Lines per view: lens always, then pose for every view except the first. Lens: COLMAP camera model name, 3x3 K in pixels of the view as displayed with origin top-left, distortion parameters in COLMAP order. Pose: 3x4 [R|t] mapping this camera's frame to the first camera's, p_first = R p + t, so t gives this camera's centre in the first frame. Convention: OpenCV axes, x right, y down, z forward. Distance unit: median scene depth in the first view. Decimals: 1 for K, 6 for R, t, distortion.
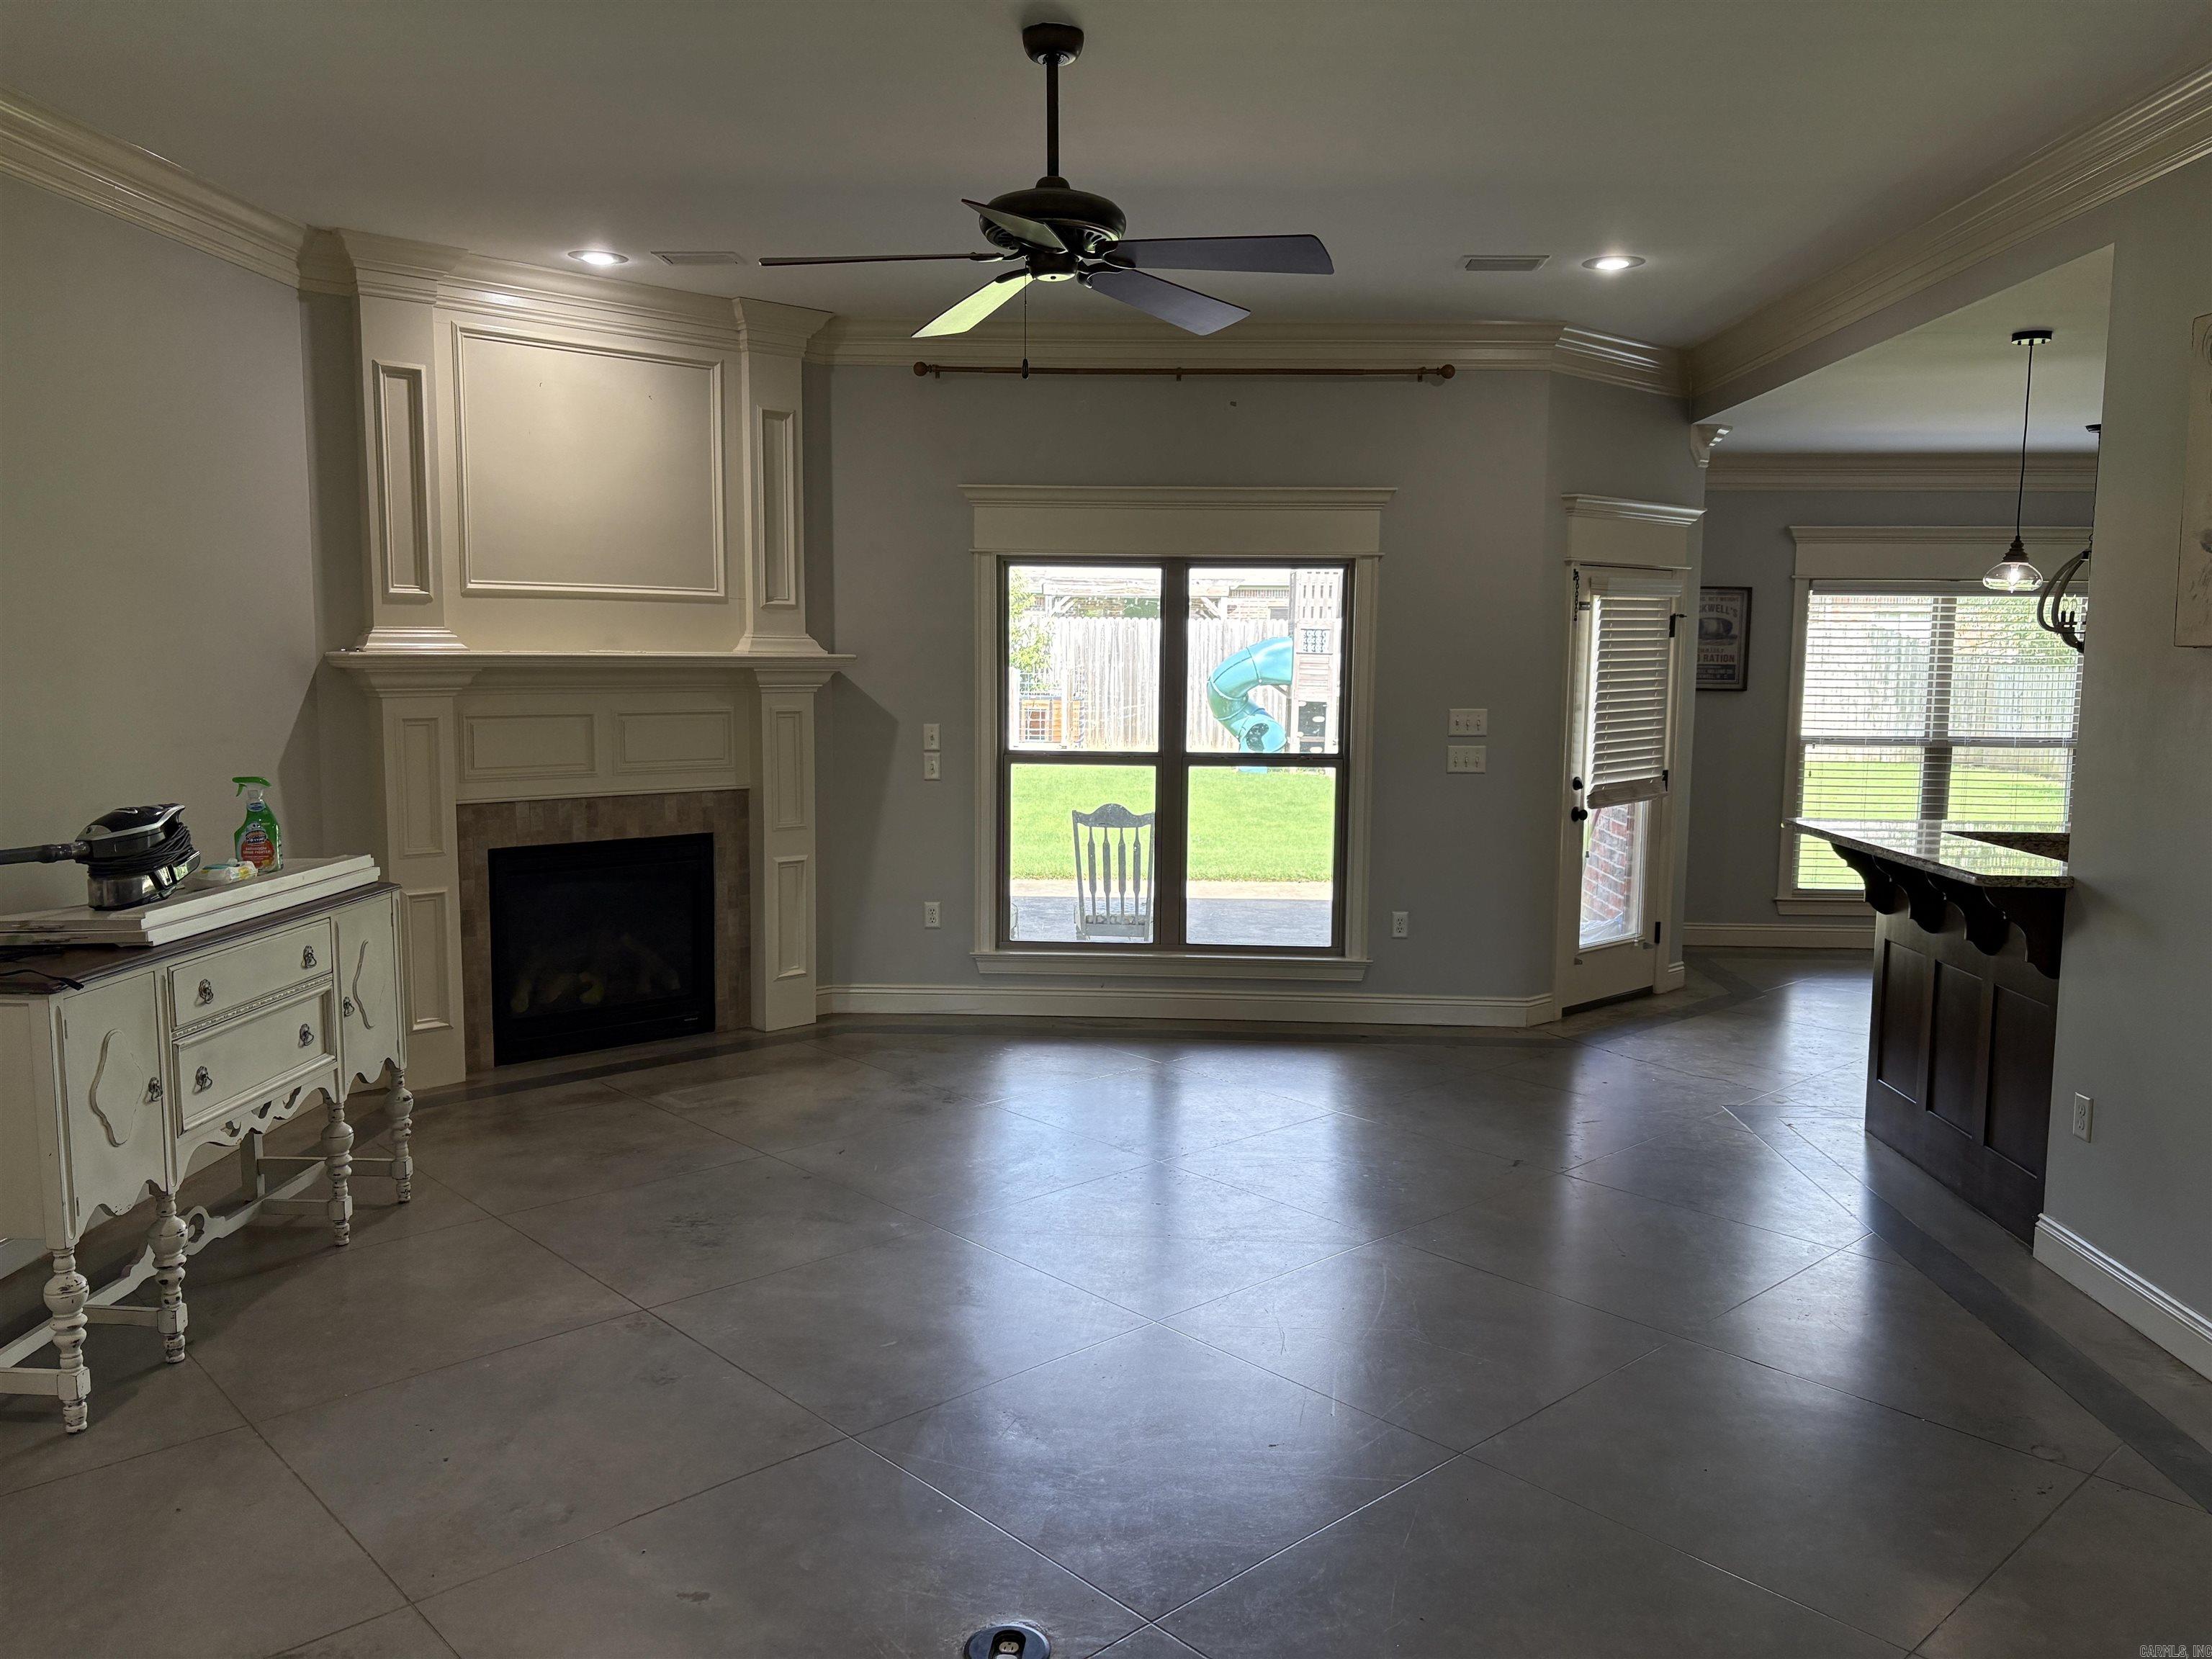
lens RADIAL K [[1685.9, 0, 1118.5], [0, 1685.9, 839.1], [0, 0, 1]] dist [0.051241, -0.033614]
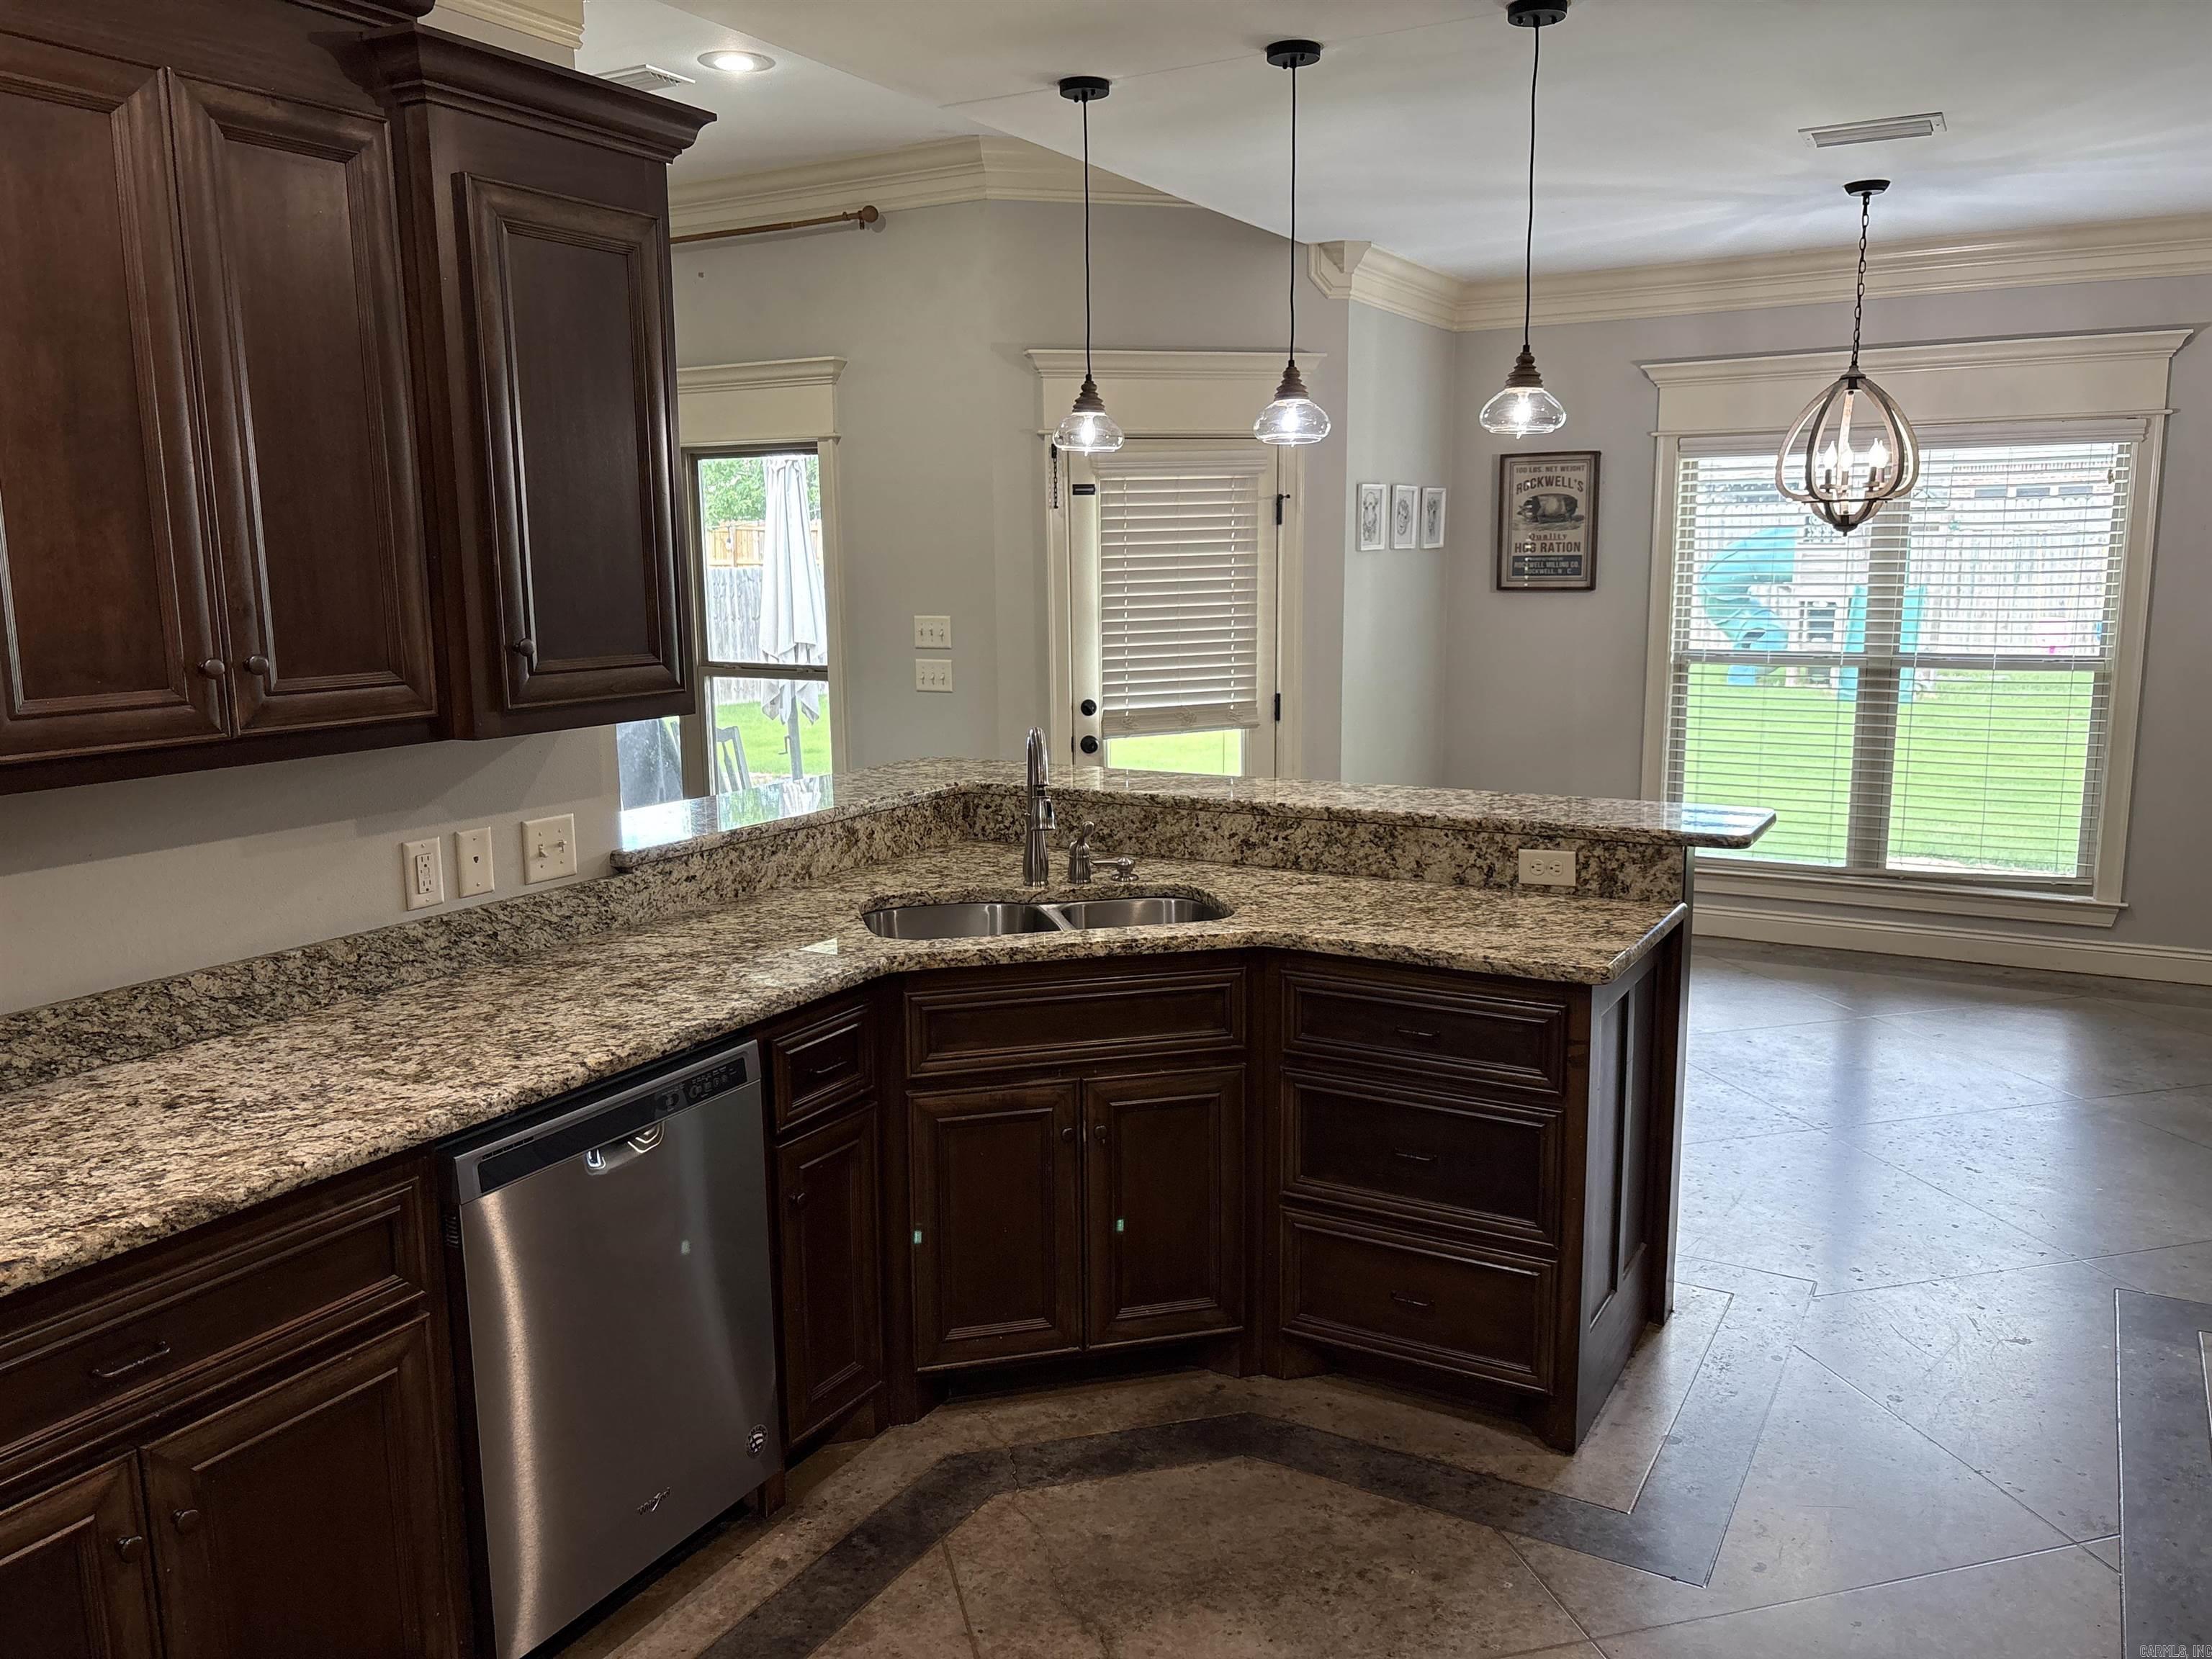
lens RADIAL K [[1685.9, 0, 1098.0], [0, 1685.9, 818.0], [0, 0, 1]] dist [0.051241, -0.033614]
pose [[0.880147, 0.055911, -0.471397, 0.707161], [-0.034452, 0.997944, 0.054037, -0.025350], [0.473450, -0.031320, 0.880264, 0.302178]]
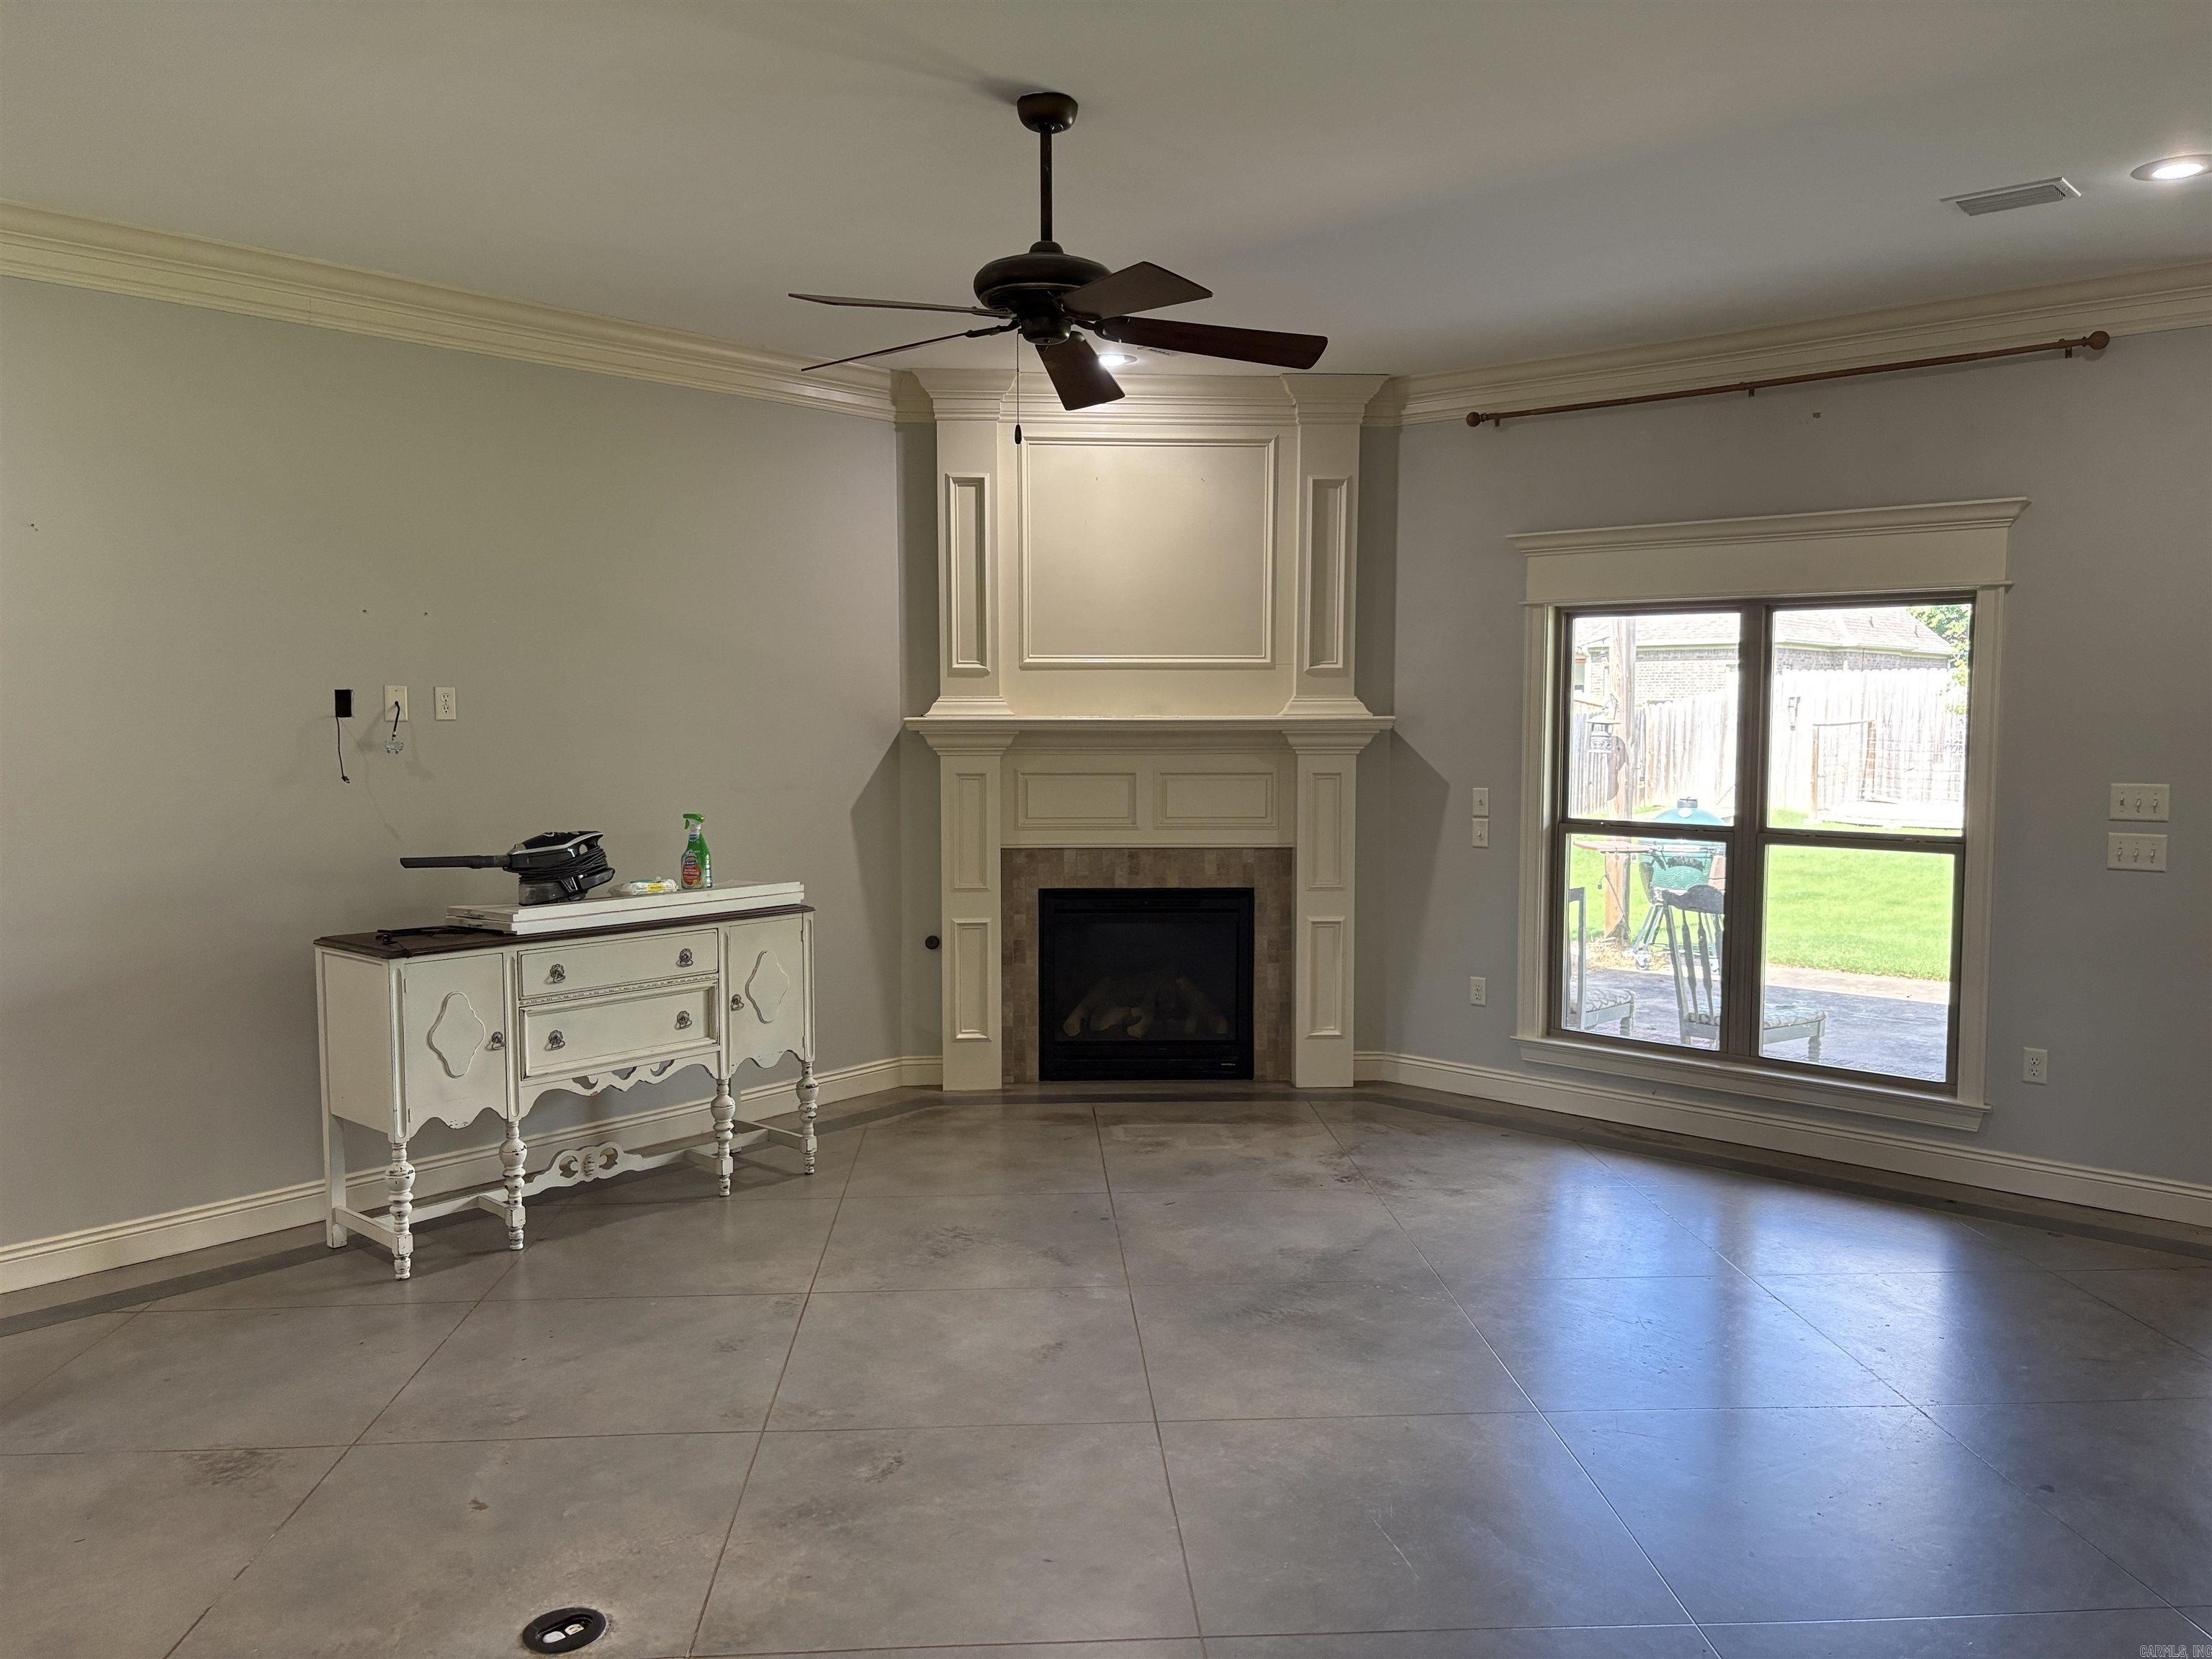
lens RADIAL K [[1685.9, 0, 1104.7], [0, 1685.9, 839.3], [0, 0, 1]] dist [0.051241, -0.033614]
pose [[0.771705, 0.041649, -0.634615, 0.344672], [-0.065706, 0.997735, -0.014419, -0.012728], [0.632577, 0.052825, 0.772694, 0.139652]]
